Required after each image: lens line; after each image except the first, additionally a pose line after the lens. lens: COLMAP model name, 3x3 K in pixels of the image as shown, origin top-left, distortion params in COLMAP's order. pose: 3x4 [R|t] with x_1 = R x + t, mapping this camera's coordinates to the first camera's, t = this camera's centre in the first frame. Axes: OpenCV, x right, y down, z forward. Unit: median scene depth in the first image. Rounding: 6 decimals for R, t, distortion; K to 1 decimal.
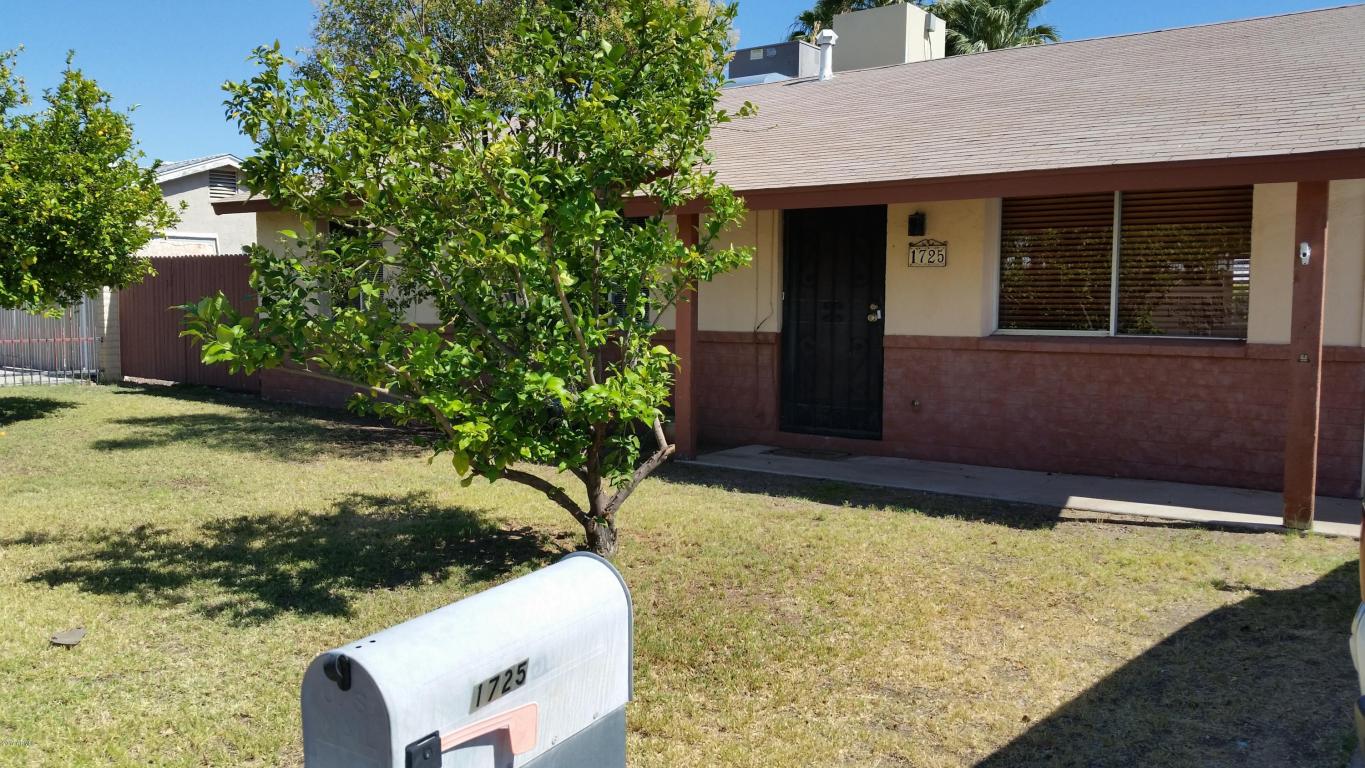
lens RADIAL K [[1123.5, 0, 670.4], [0, 1123.5, 378.1], [0, 0, 1]] dist [0.170710, -0.407104]
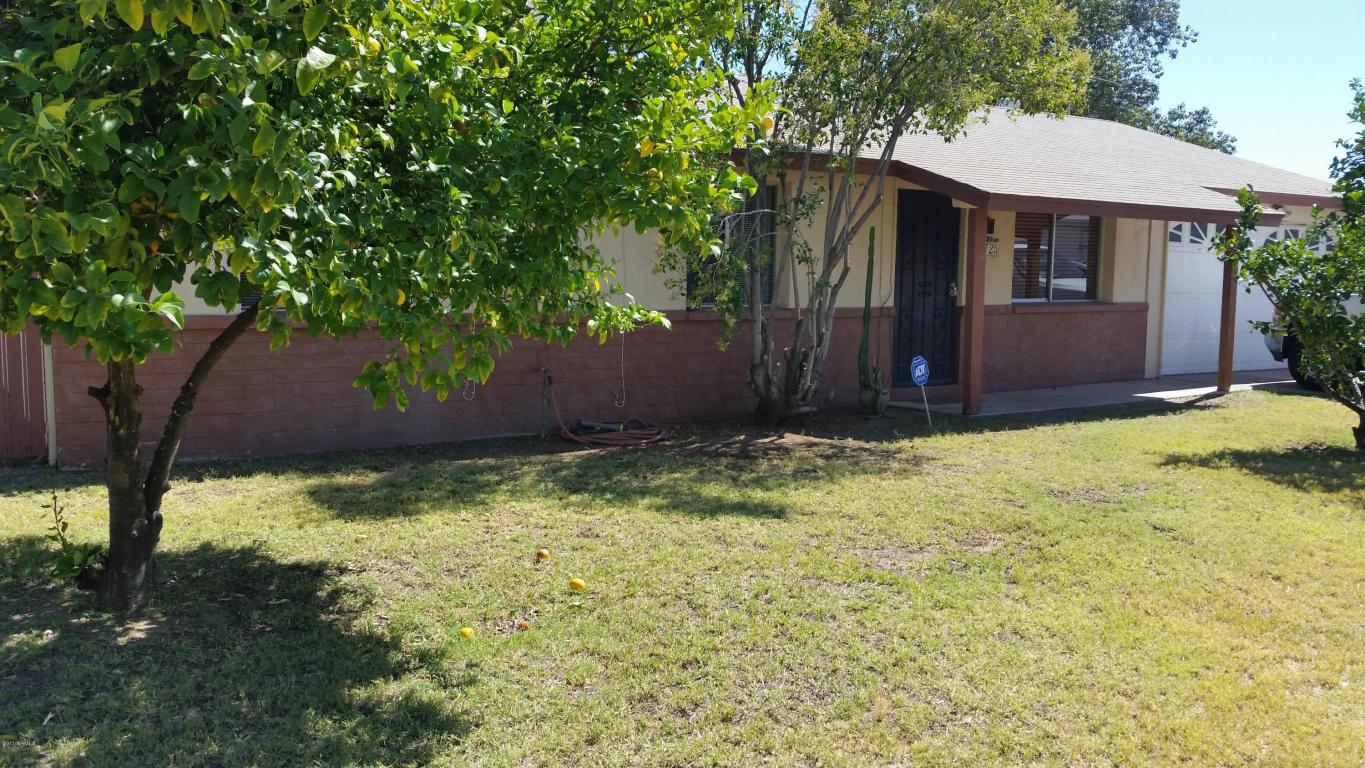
lens RADIAL K [[1123.5, 0, 670.4], [0, 1123.5, 378.1], [0, 0, 1]] dist [0.170710, -0.407104]
pose [[0.280849, -0.090253, 0.955499, -1.244847], [0.053411, 0.995496, 0.078332, -0.079233], [-0.958265, 0.029035, 0.284404, 0.974843]]
